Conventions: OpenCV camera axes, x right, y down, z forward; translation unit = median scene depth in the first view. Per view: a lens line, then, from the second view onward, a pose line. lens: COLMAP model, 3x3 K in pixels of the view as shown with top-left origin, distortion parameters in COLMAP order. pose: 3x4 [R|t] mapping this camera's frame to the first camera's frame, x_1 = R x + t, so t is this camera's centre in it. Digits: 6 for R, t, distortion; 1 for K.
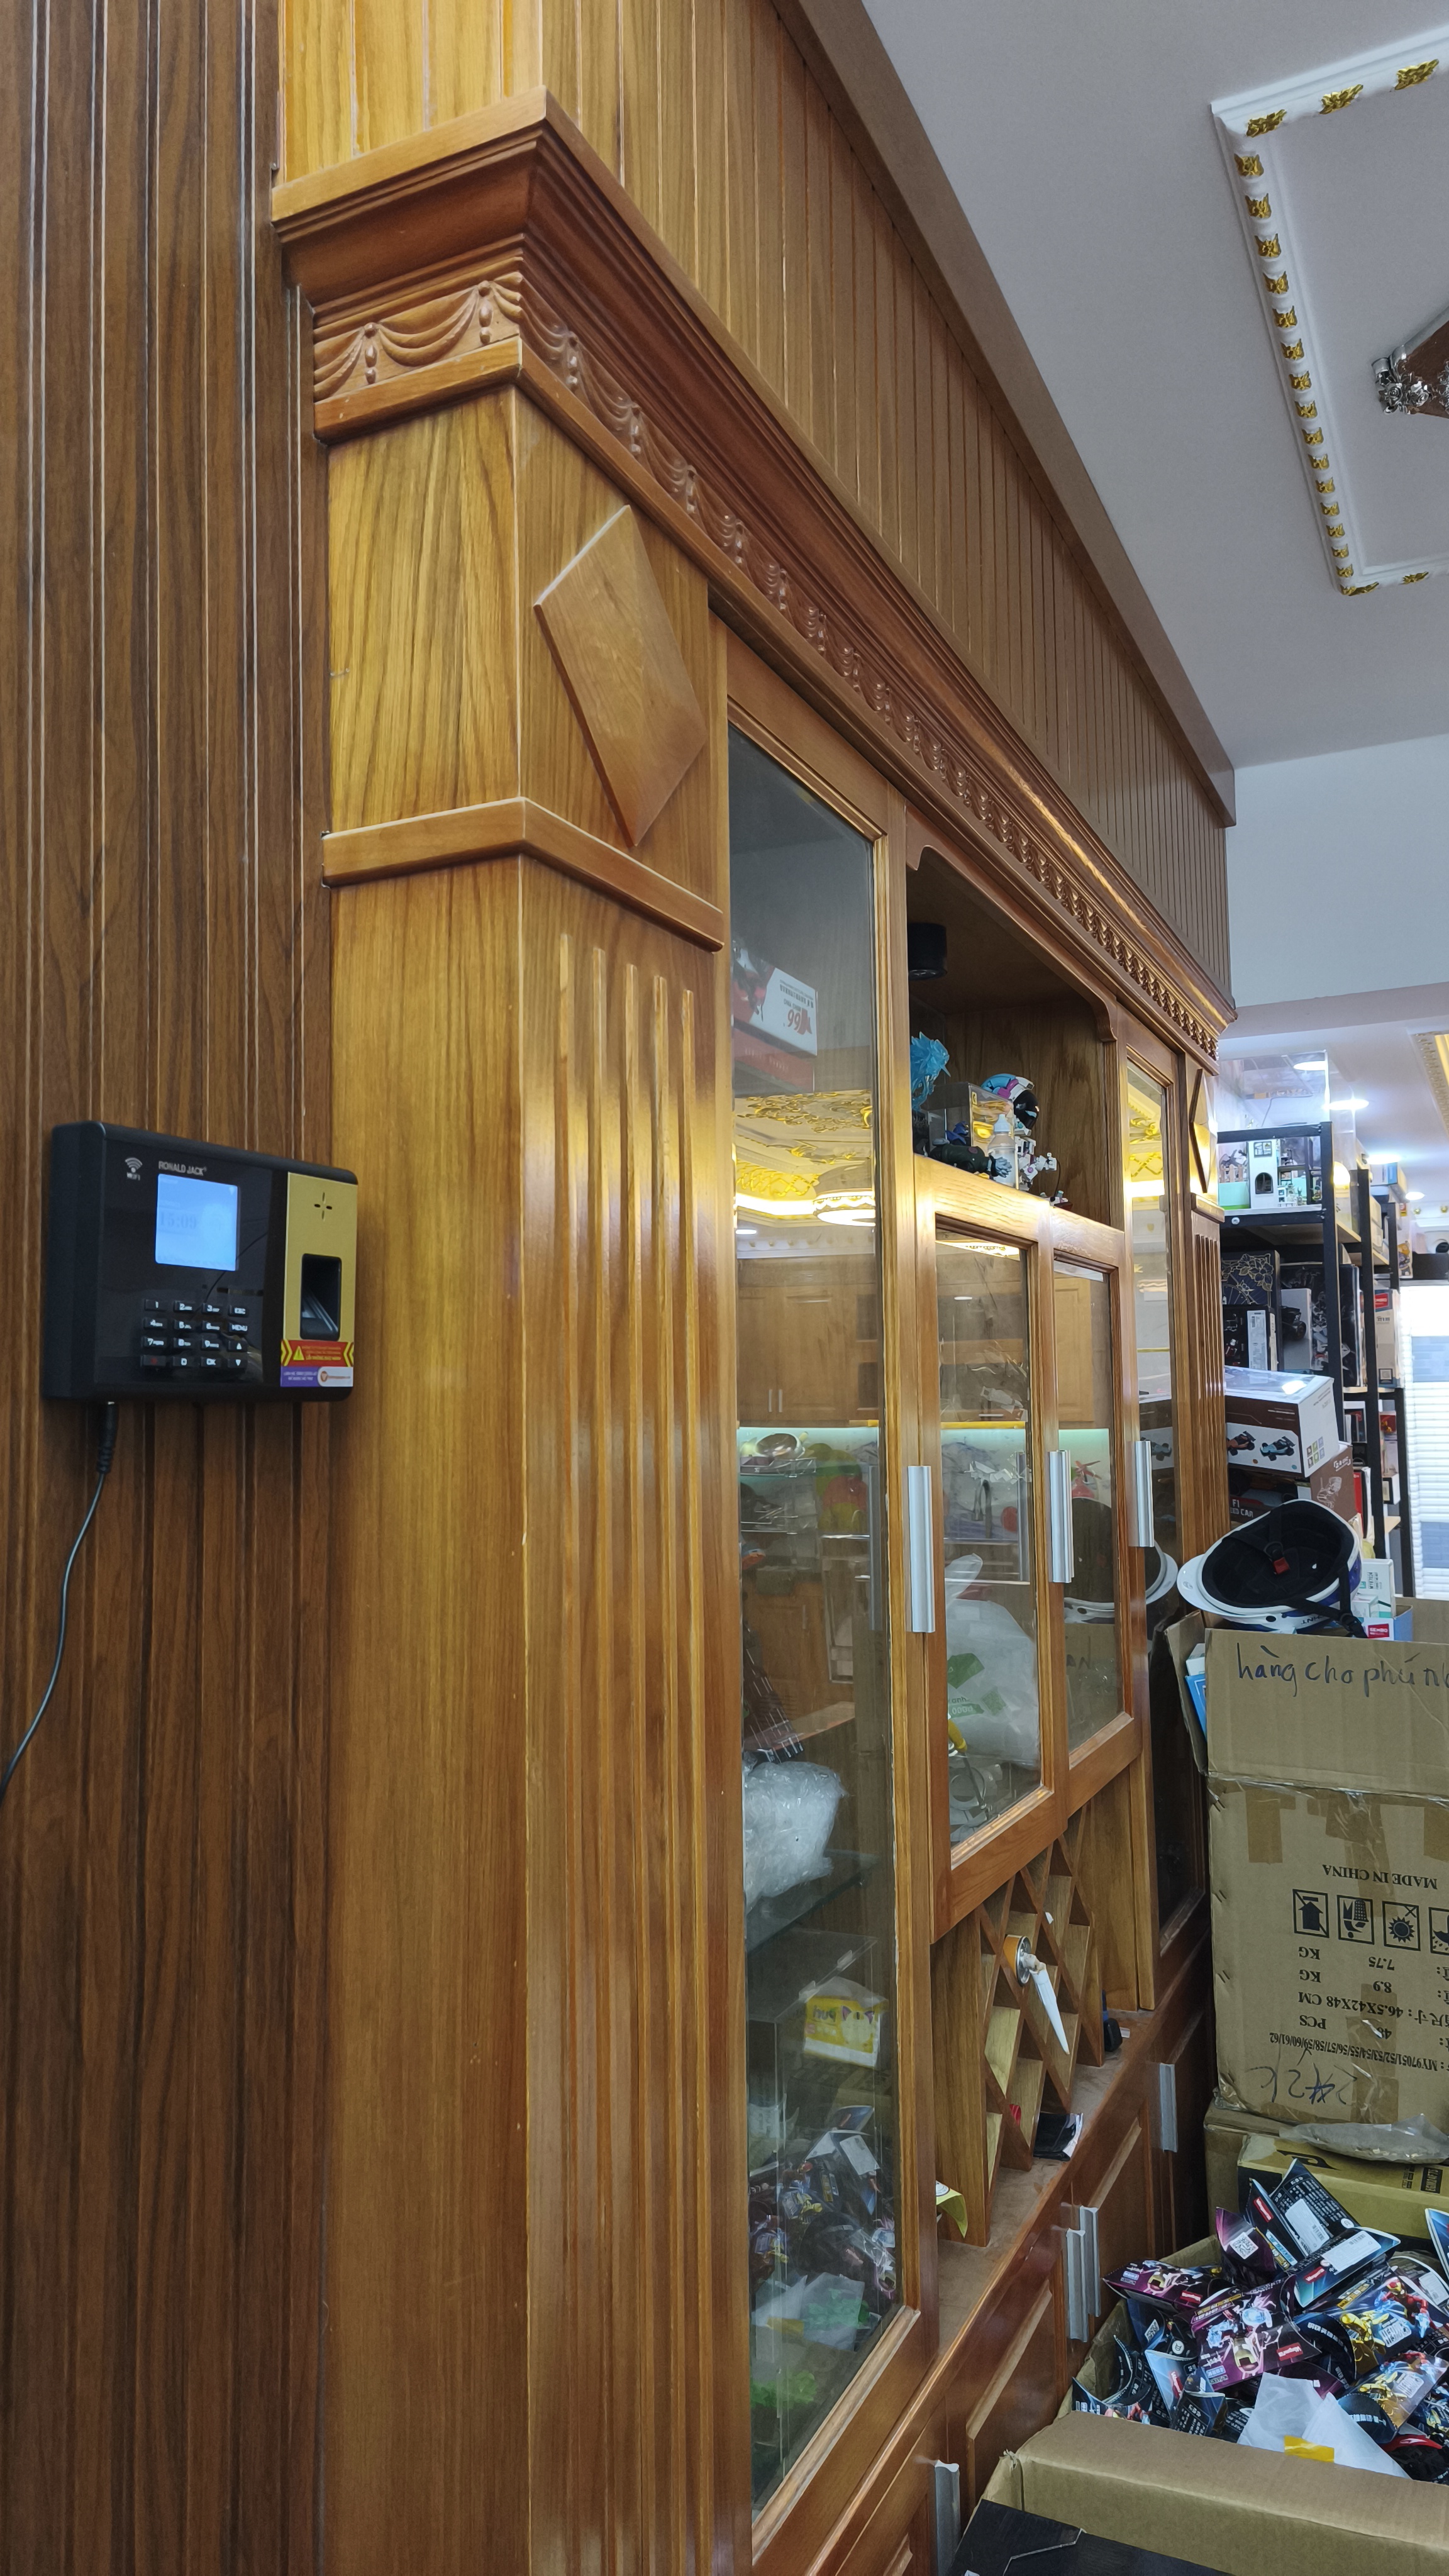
lens RADIAL K [[1691.5, 0, 725.3], [0, 1691.5, 1285.2], [0, 0, 1]] dist [-0.000626, -0.001888]
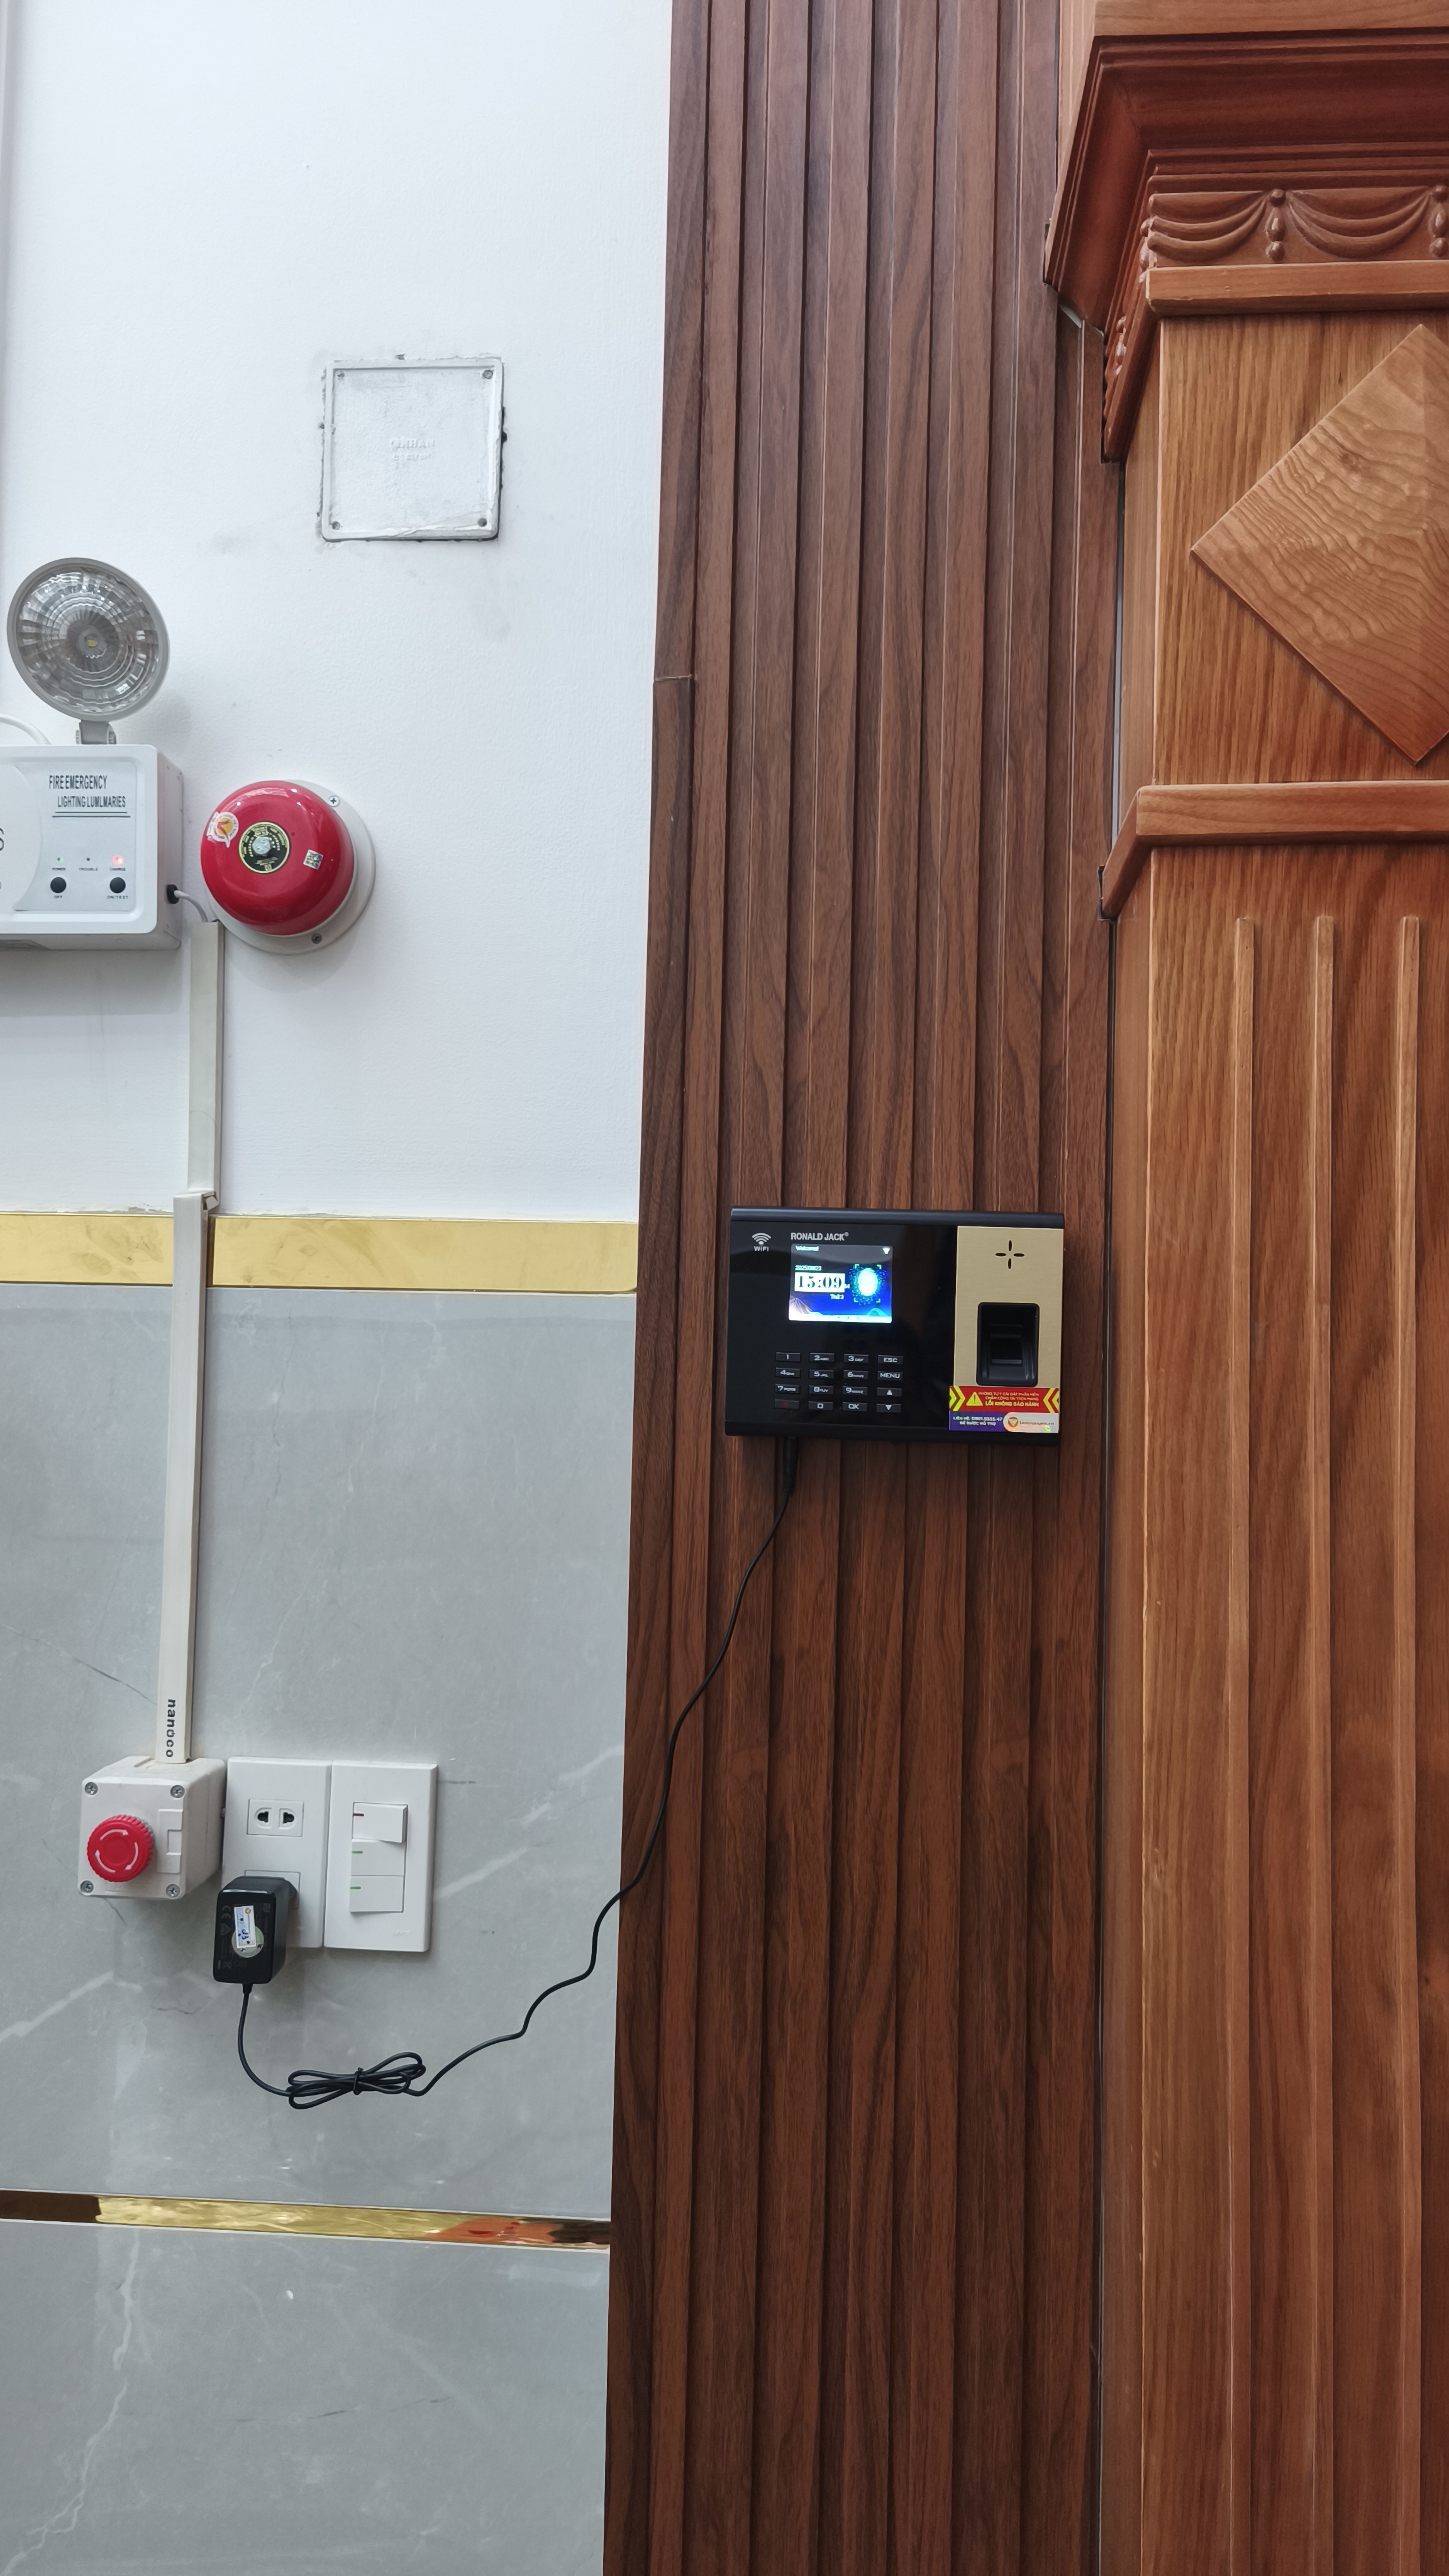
lens RADIAL K [[1691.5, 0, 725.2], [0, 1691.5, 1289.2], [0, 0, 1]] dist [-0.000626, -0.001888]
pose [[0.357270, -0.011075, -0.933935, 0.677973], [0.036101, 0.999346, 0.001959, -0.035500], [0.933303, -0.034416, 0.357436, 0.495595]]
